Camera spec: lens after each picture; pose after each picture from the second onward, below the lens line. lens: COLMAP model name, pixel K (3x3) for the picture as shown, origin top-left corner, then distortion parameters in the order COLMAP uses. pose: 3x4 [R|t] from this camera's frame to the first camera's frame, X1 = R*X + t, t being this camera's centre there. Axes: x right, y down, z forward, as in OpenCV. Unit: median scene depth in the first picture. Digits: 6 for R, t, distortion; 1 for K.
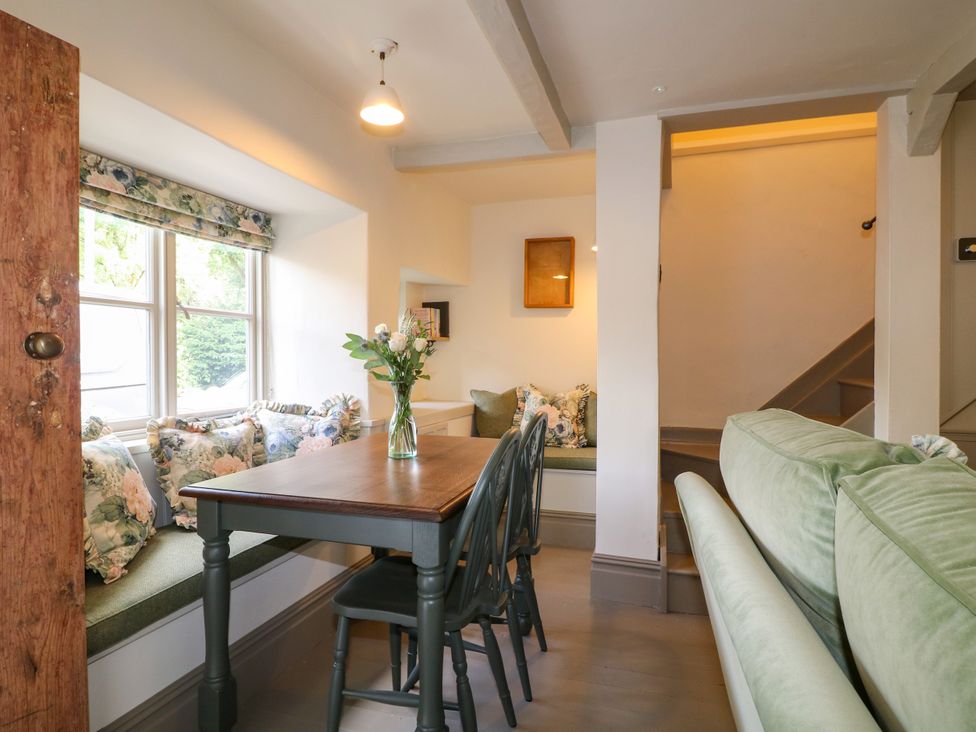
lens RADIAL K [[568.8, 0, 512.8], [0, 568.8, 363.0], [0, 0, 1]] dist [0.000283, -0.000510]
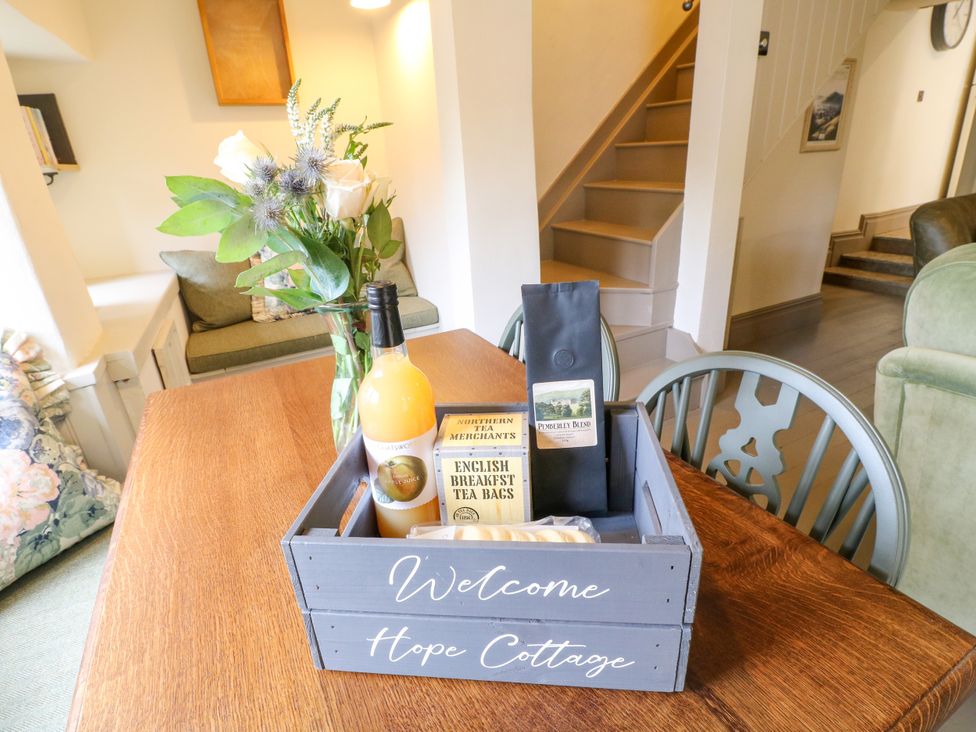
lens RADIAL K [[521.3, 0, 488.9], [0, 521.3, 359.2], [0, 0, 1]] dist [-0.013389, -0.000397]
pose [[0.753494, -0.286309, 0.591840, -0.179638], [0.065019, 0.928236, 0.366266, -0.029291], [-0.654232, -0.237498, 0.718036, 0.352316]]
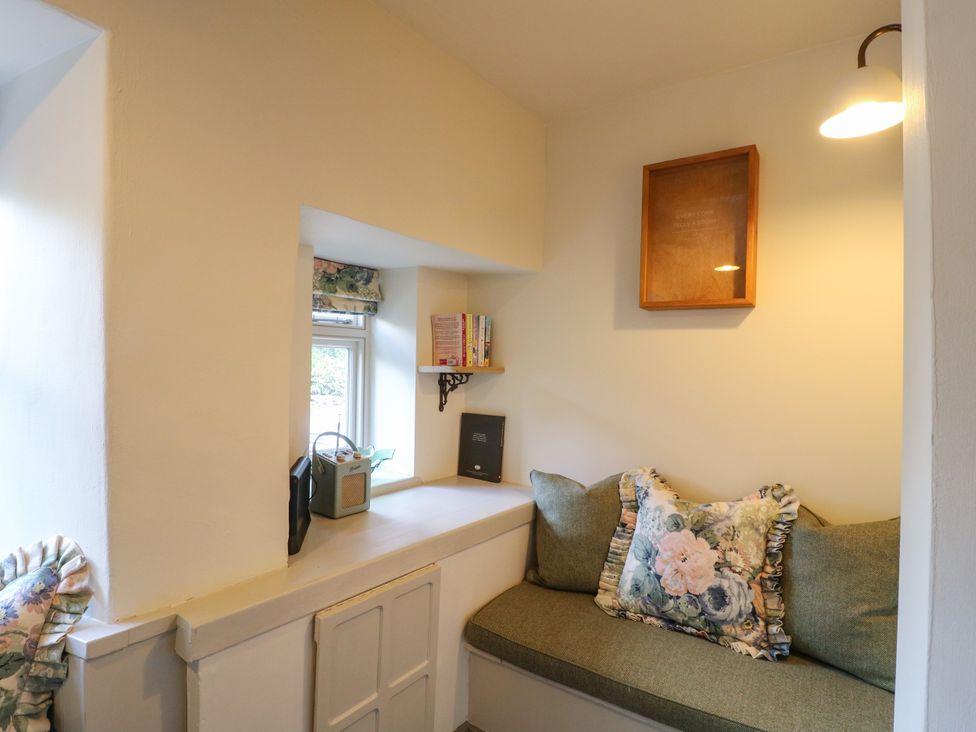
lens RADIAL K [[521.3, 0, 488.9], [0, 521.3, 359.2], [0, 0, 1]] dist [-0.013389, -0.000397]
pose [[0.939497, 0.011604, -0.342361, 0.052891], [-0.021313, 0.999470, -0.024610, -0.043591], [0.341894, 0.030418, 0.939246, 0.569663]]
